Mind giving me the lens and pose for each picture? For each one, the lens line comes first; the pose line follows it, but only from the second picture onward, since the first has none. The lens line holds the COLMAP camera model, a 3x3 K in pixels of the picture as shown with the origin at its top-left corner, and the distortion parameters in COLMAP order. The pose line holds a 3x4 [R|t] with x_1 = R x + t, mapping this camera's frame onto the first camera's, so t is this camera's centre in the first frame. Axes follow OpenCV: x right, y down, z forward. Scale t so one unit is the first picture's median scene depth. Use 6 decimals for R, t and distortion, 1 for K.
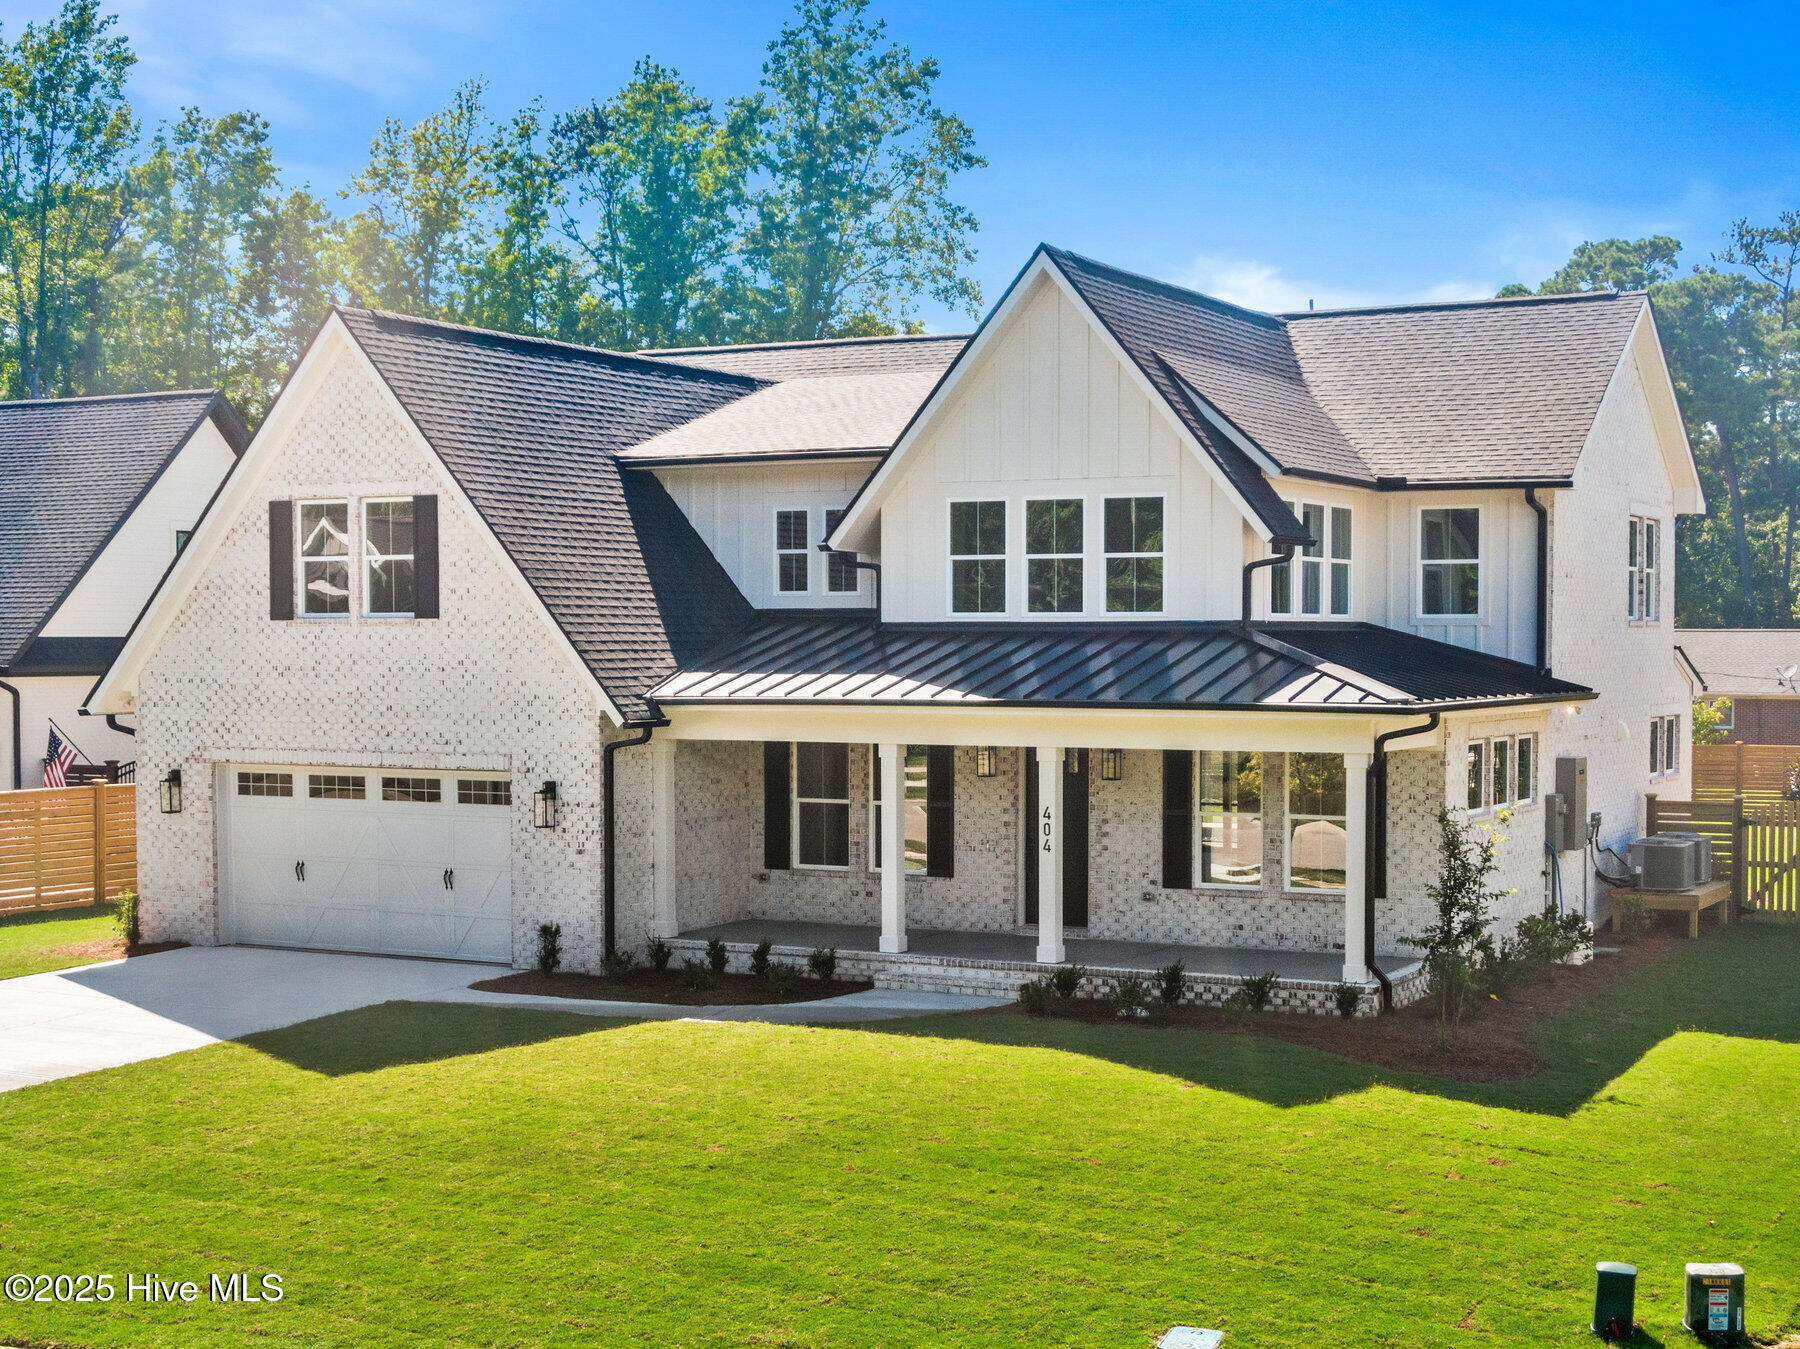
lens RADIAL K [[2470.1, 0, 898.7], [0, 2470.1, 734.1], [0, 0, 1]] dist [0.005028, 0.022338]
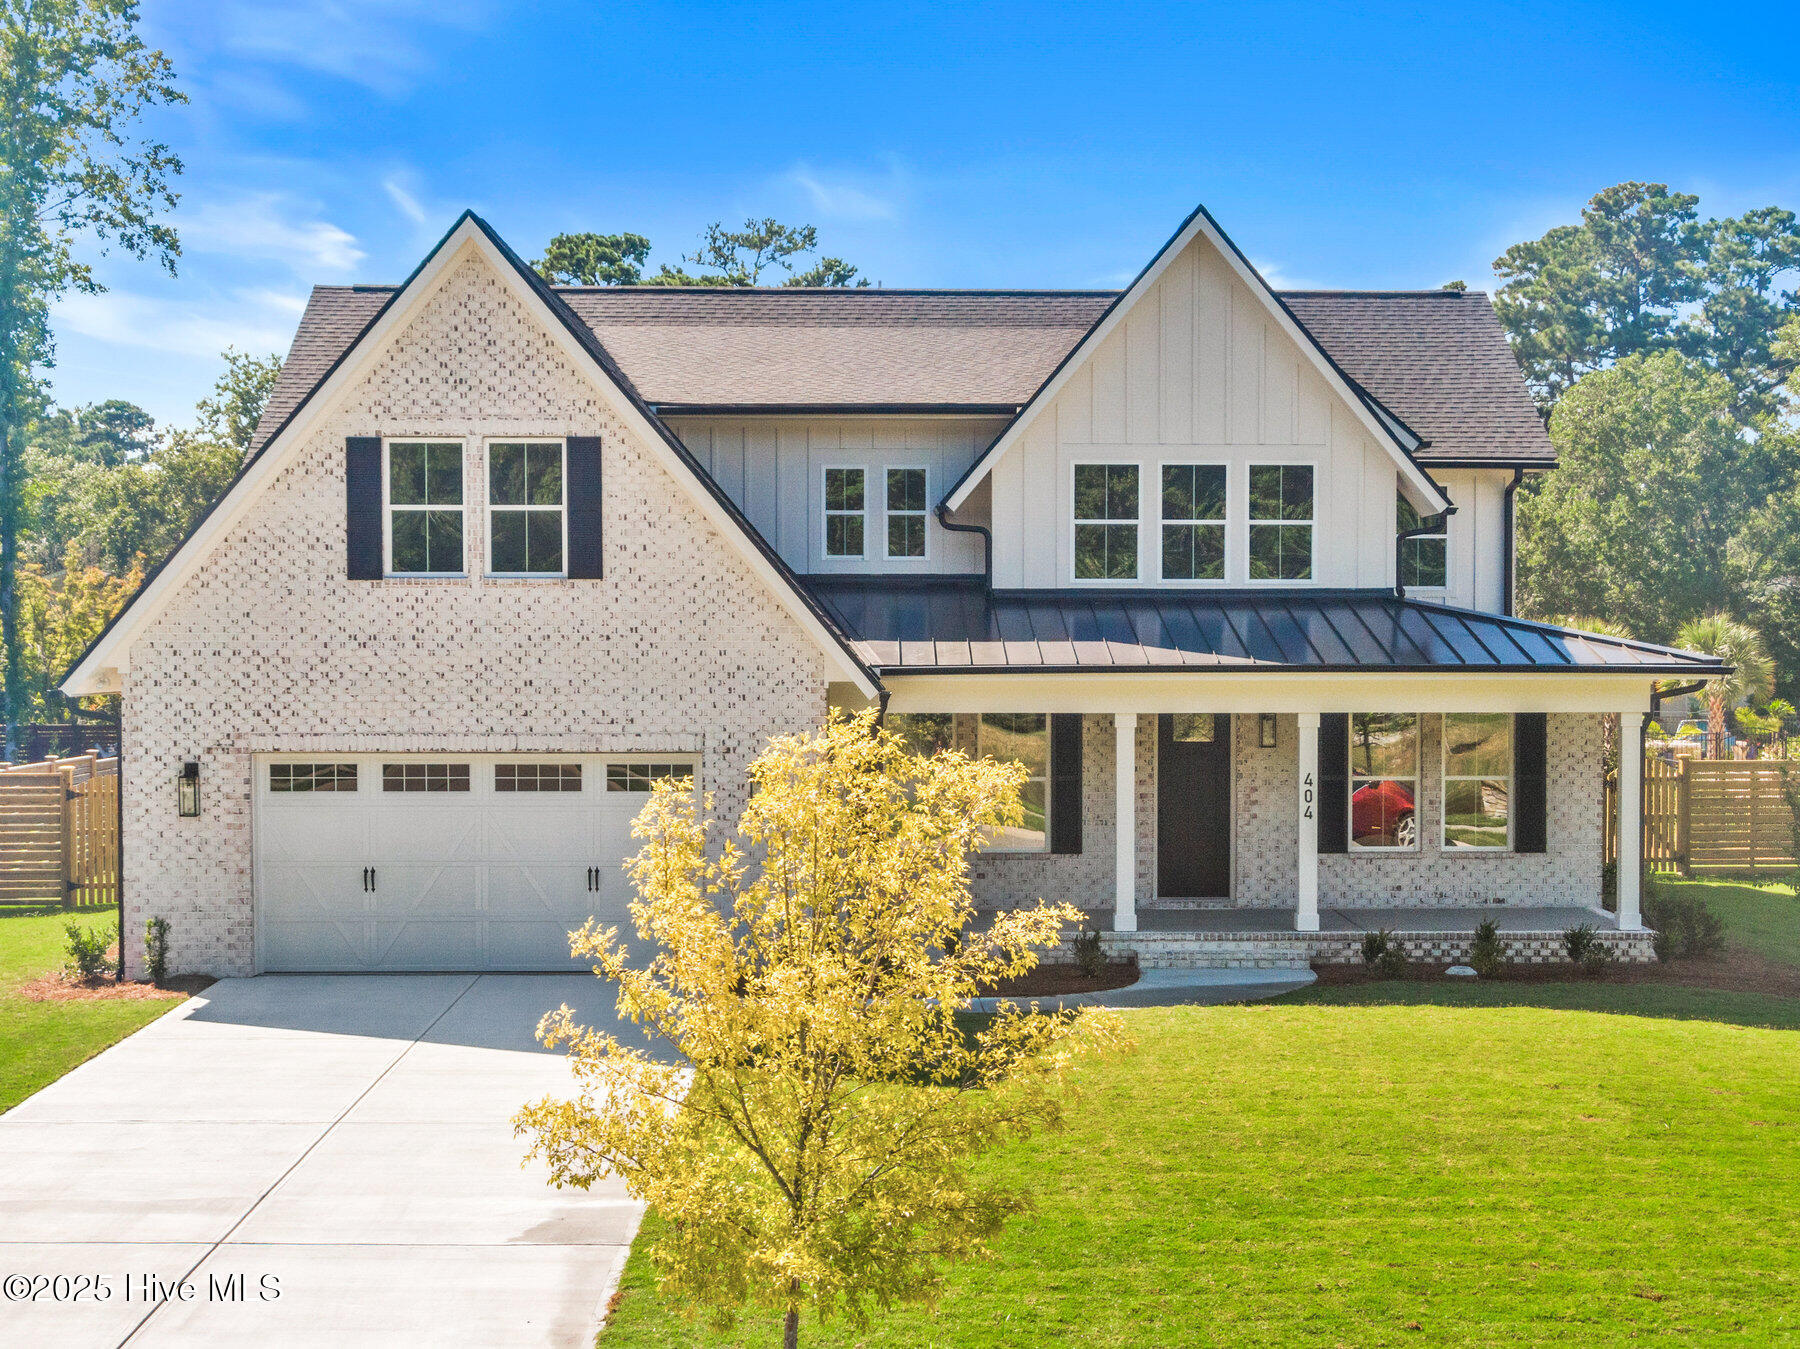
lens RADIAL K [[2511.6, 0, 974.7], [0, 2511.6, 685.7], [0, 0, 1]] dist [0.016883, -0.030457]
pose [[0.882314, -0.010064, 0.470554, -0.477083], [0.017653, 0.999776, -0.011717, 0.003358], [-0.470330, 0.018645, 0.882294, 0.155239]]
